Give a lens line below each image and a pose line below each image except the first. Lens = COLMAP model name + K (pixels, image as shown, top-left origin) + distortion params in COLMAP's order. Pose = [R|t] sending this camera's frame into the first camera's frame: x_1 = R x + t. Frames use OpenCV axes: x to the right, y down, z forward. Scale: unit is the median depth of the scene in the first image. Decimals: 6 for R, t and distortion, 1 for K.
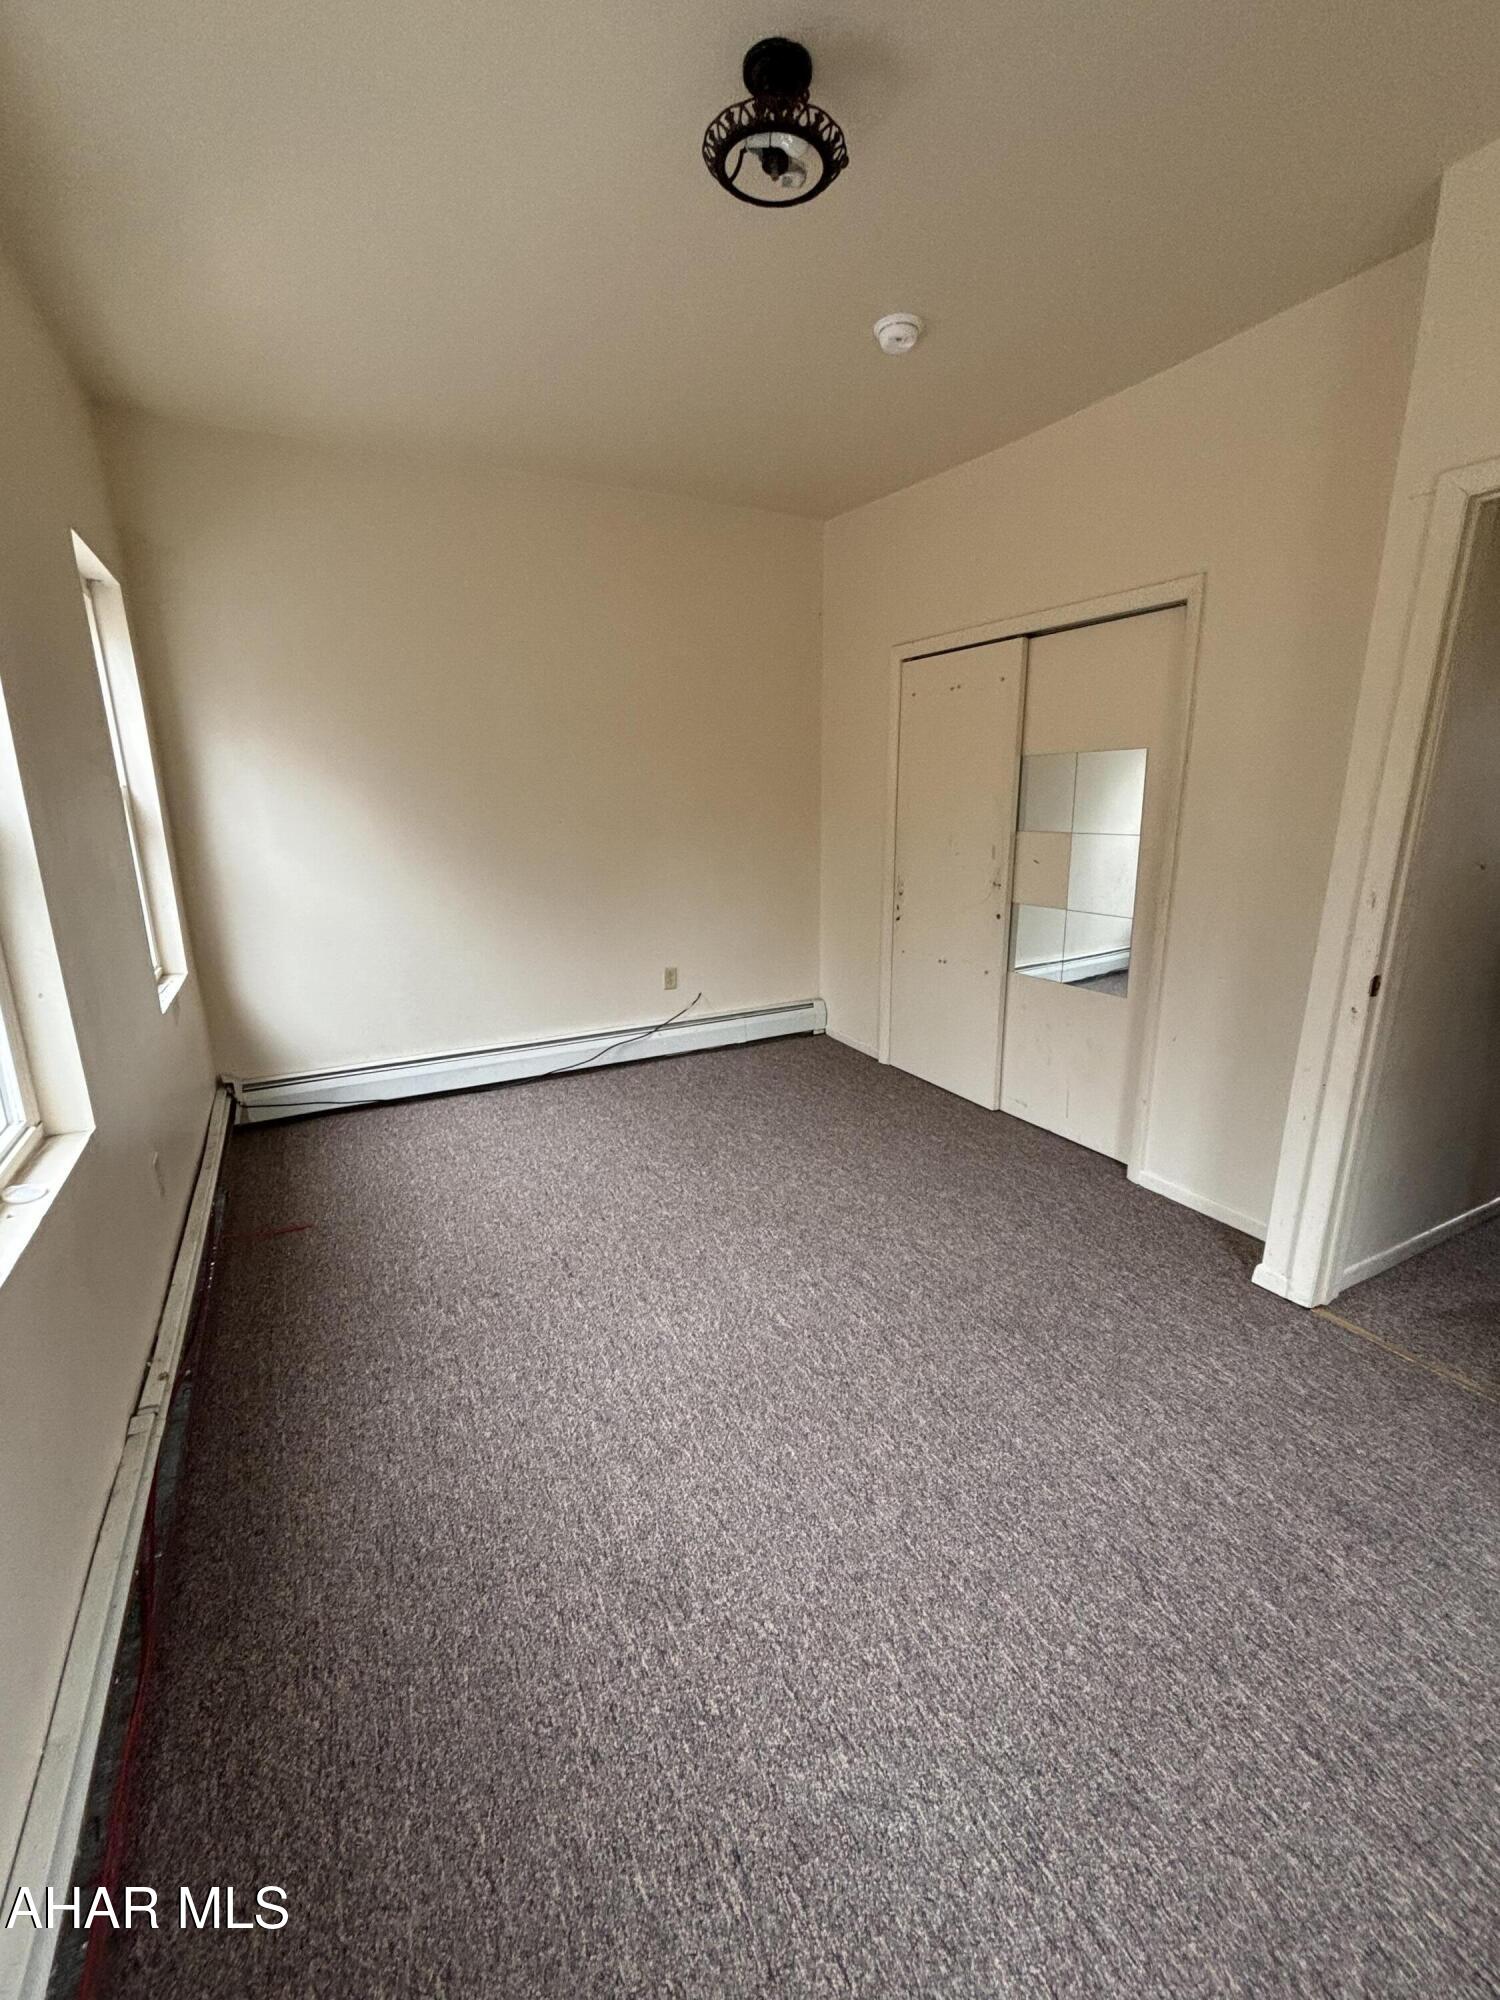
lens RADIAL K [[830.9, 0, 752.8], [0, 830.9, 1001.9], [0, 0, 1]] dist [0.017885, 0.001101]
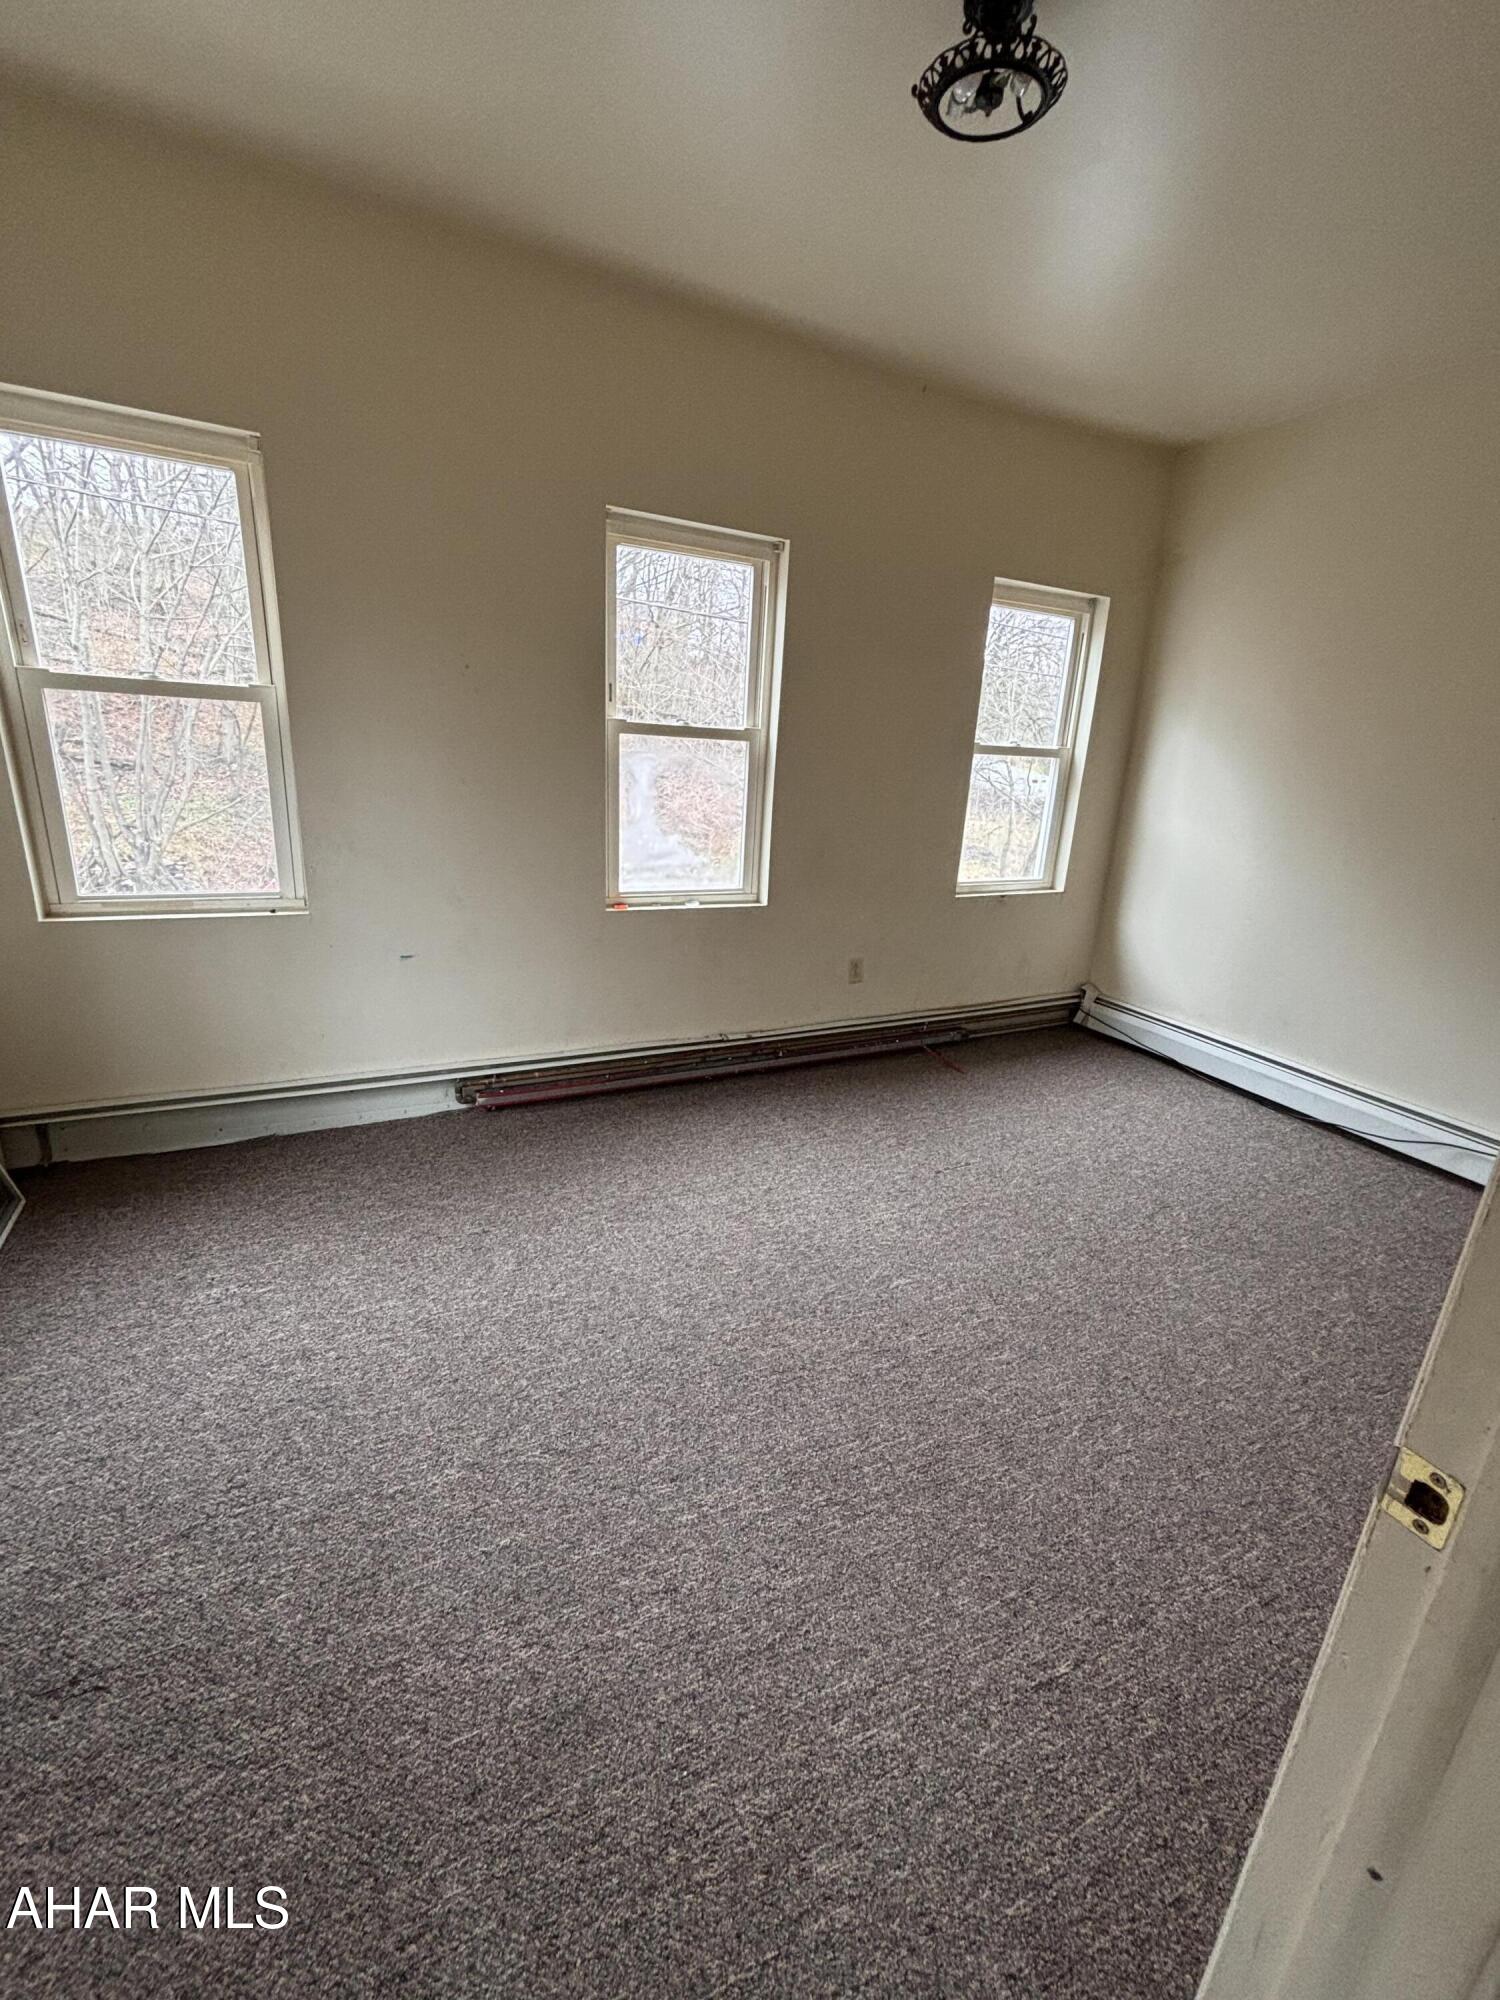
lens RADIAL K [[830.9, 0, 751.6], [0, 830.9, 994.7], [0, 0, 1]] dist [0.017885, 0.001101]
pose [[-0.031392, 0.294655, -0.955088, 0.742216], [-0.303275, 0.907702, 0.290004, -0.135325], [0.952386, 0.298758, 0.060867, 0.559292]]
